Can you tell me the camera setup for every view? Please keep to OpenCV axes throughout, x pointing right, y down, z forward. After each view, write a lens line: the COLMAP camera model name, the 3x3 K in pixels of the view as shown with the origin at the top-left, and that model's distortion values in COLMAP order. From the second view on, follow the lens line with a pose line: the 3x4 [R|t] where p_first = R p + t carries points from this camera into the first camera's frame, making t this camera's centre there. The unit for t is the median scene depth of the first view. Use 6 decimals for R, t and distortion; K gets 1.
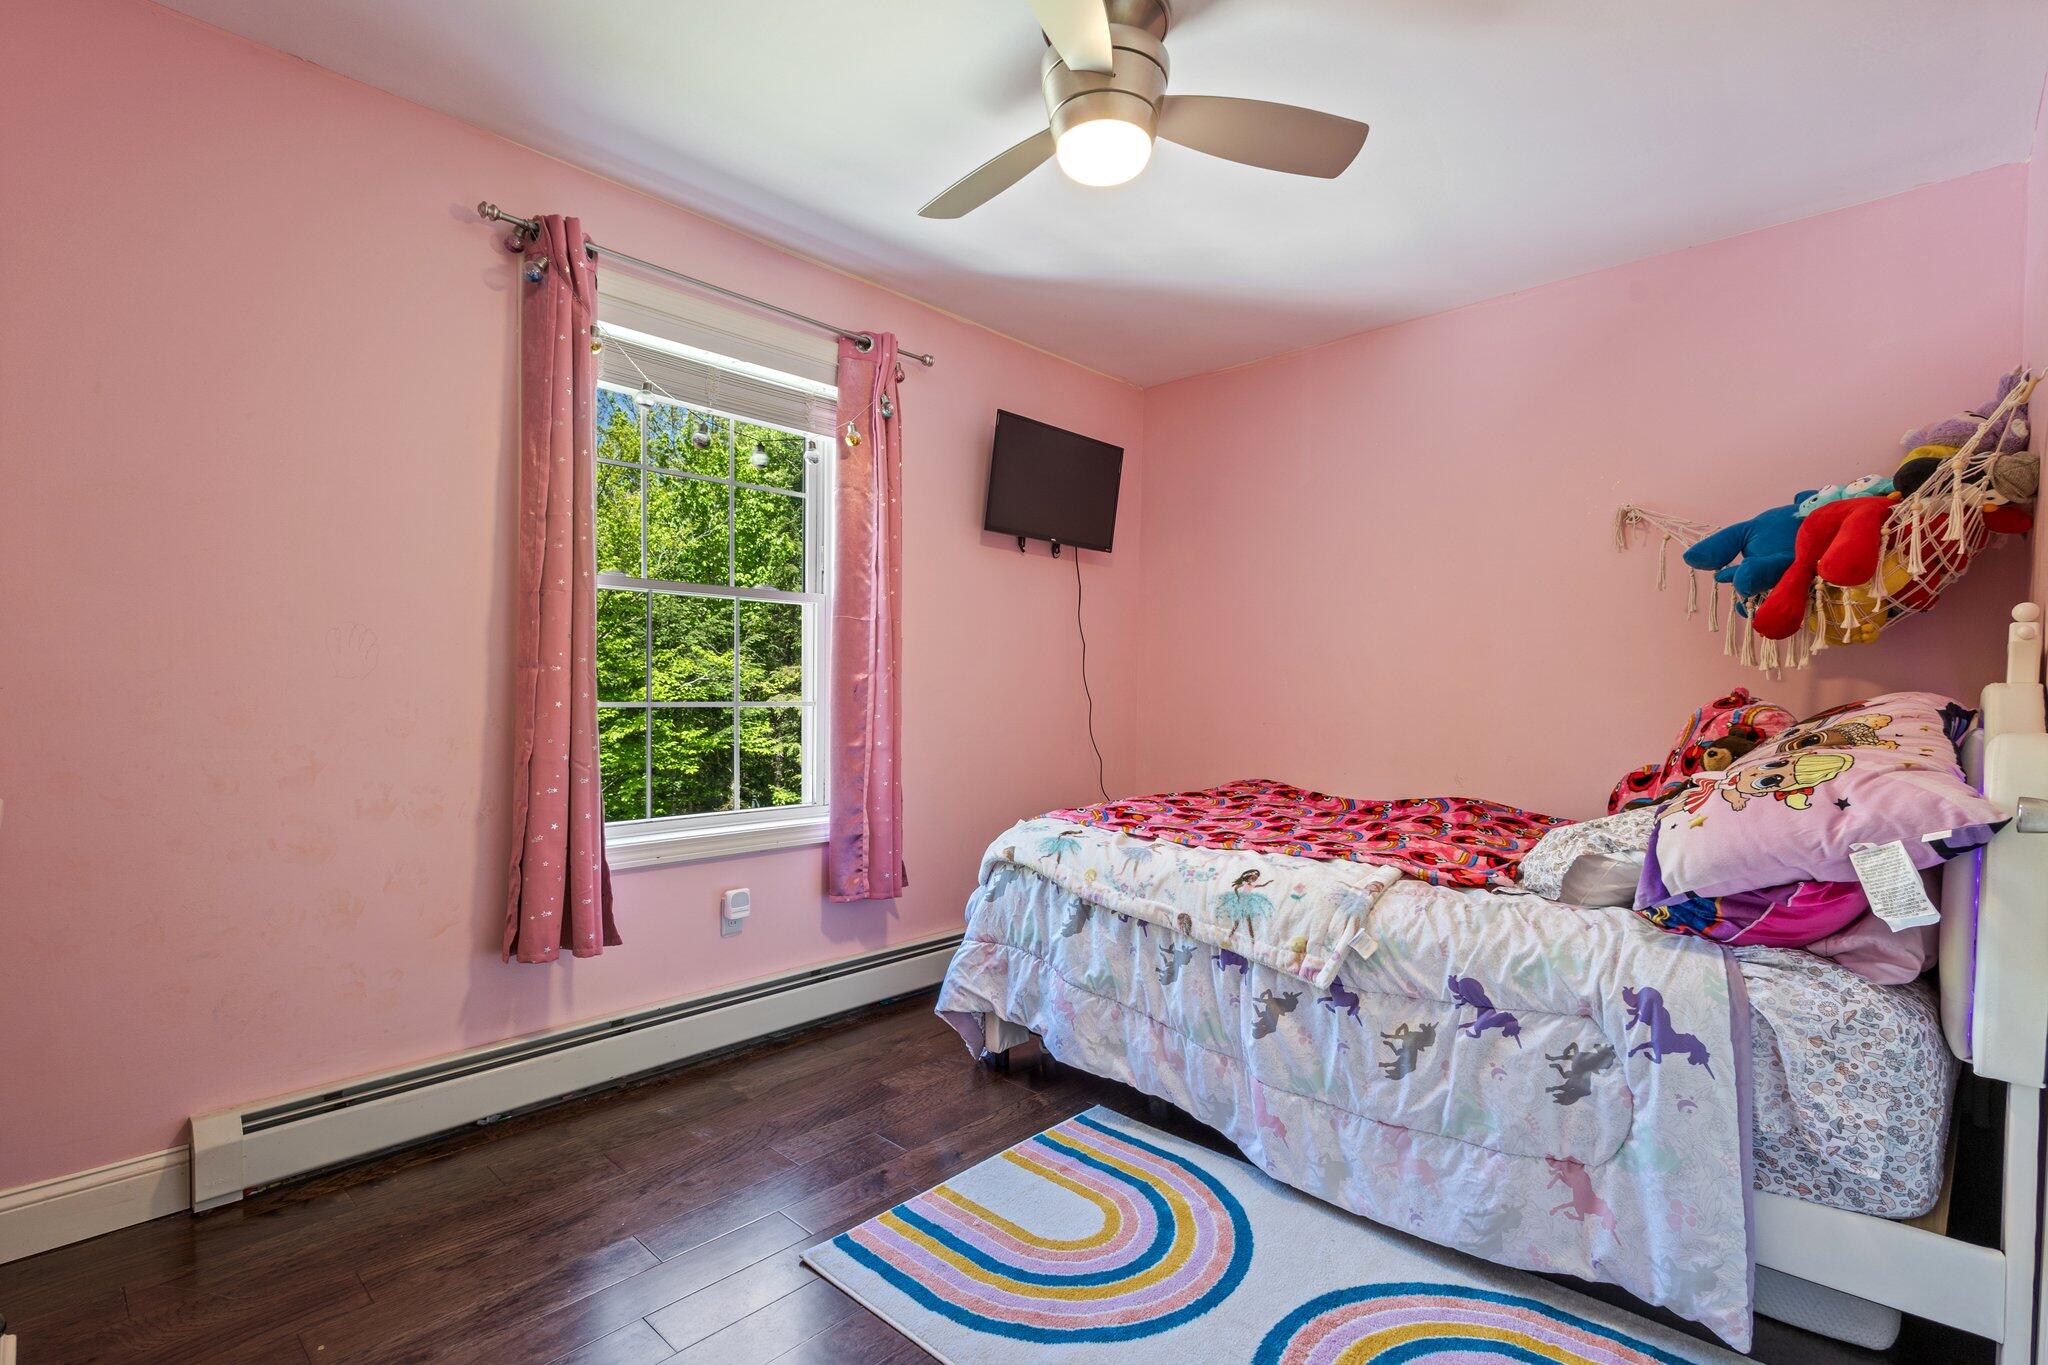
lens RADIAL K [[944.2, 0, 1022.3], [0, 944.2, 689.6], [0, 0, 1]] dist [0.006795, -0.001135]
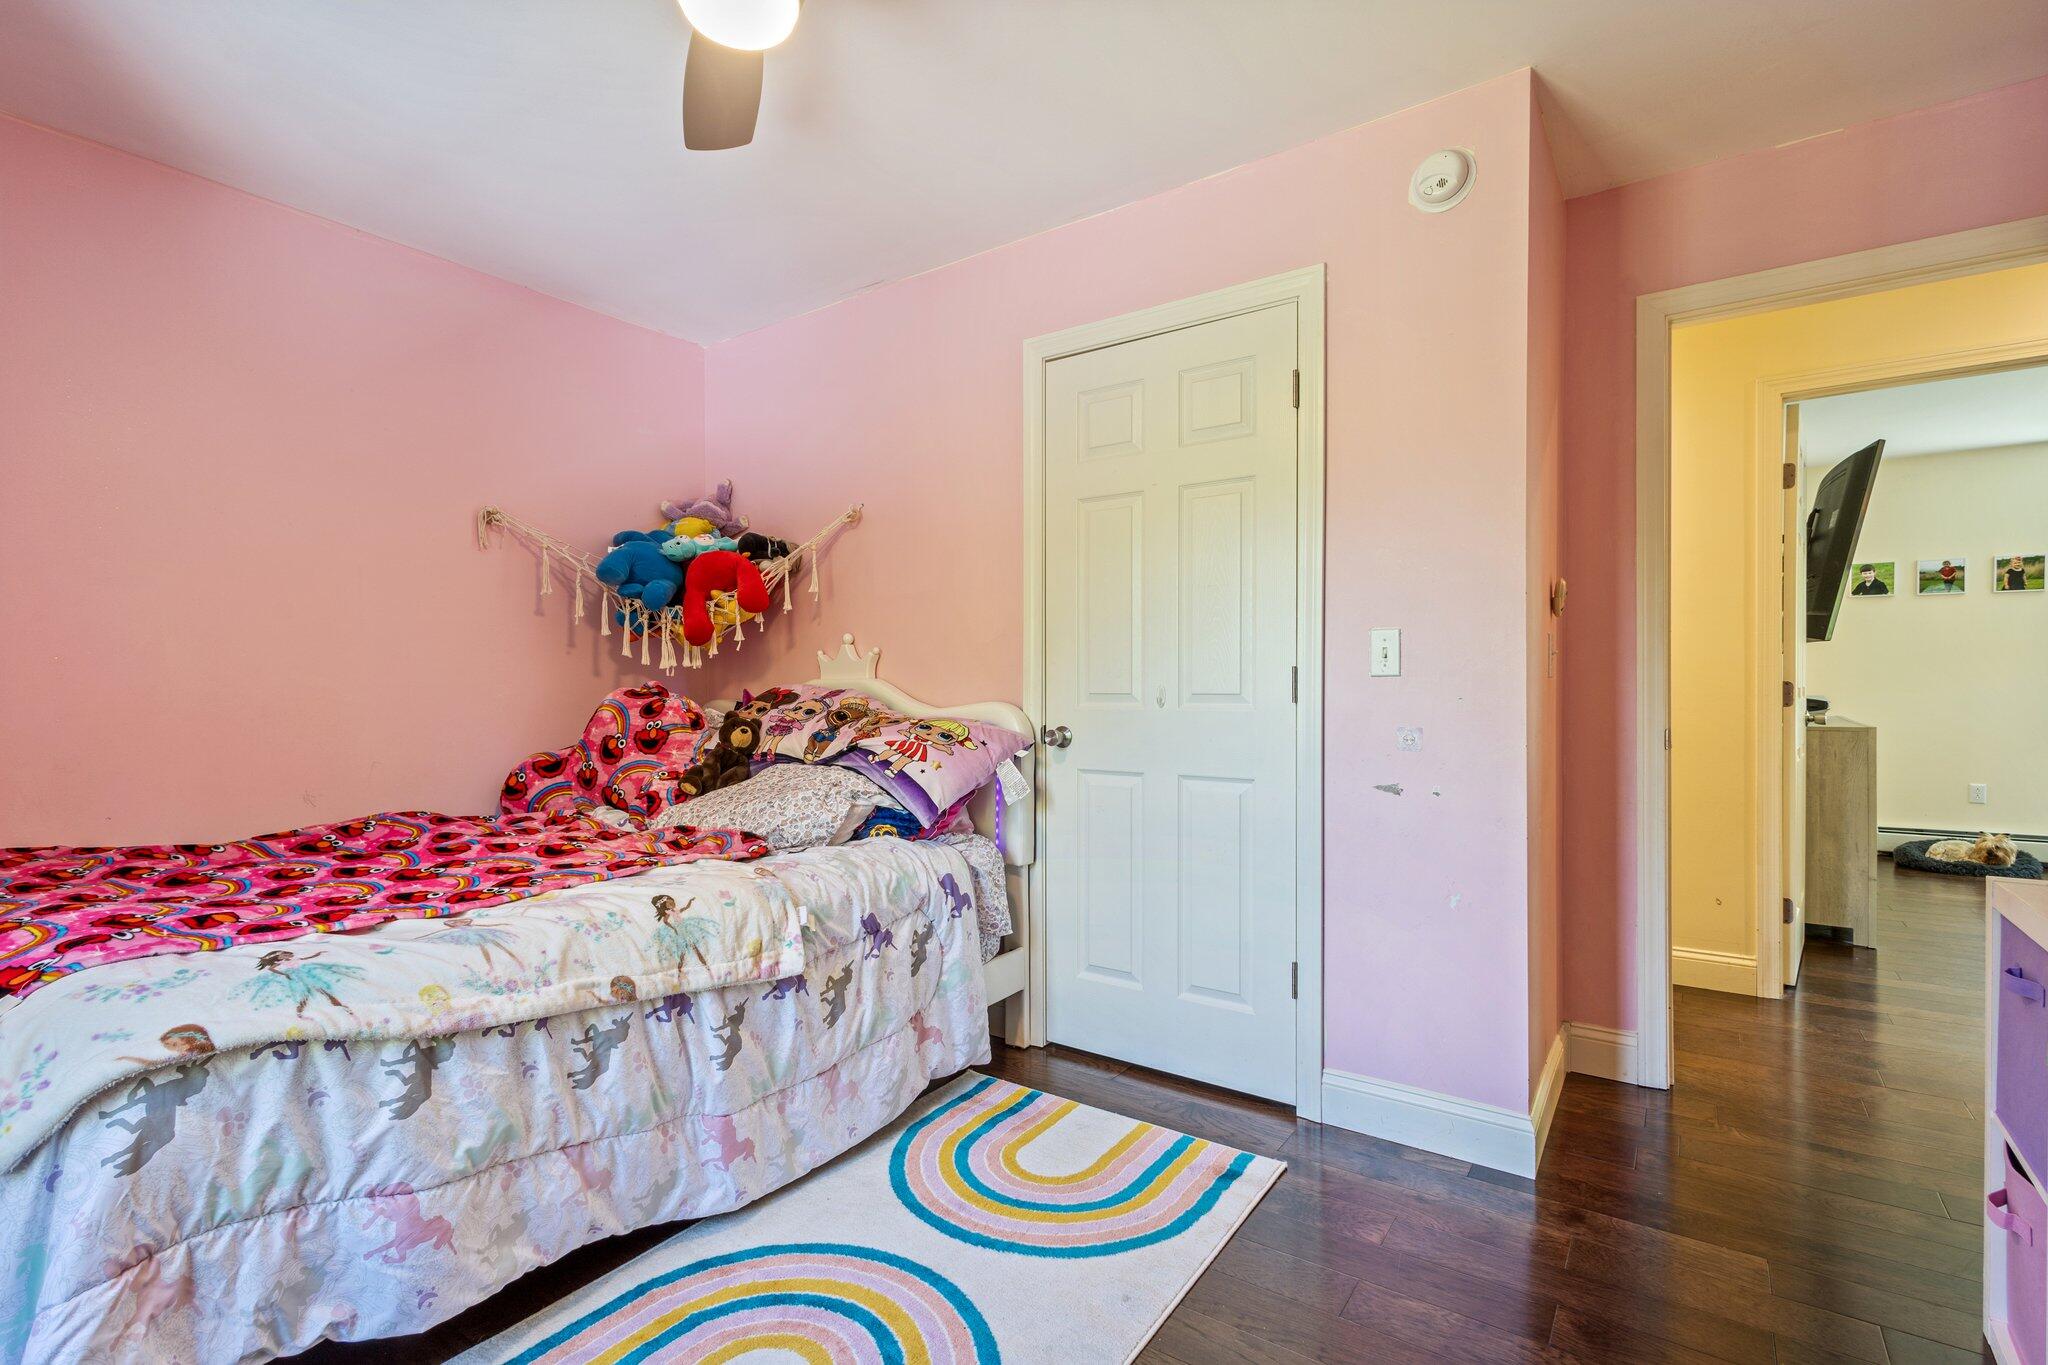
lens RADIAL K [[944.2, 0, 1023.1], [0, 944.2, 687.5], [0, 0, 1]] dist [0.006795, -0.001135]
pose [[-0.140914, -0.008808, 0.989983, -0.666364], [0.005999, 0.999934, 0.009750, -0.004772], [-0.990004, 0.007313, -0.140852, 0.815495]]
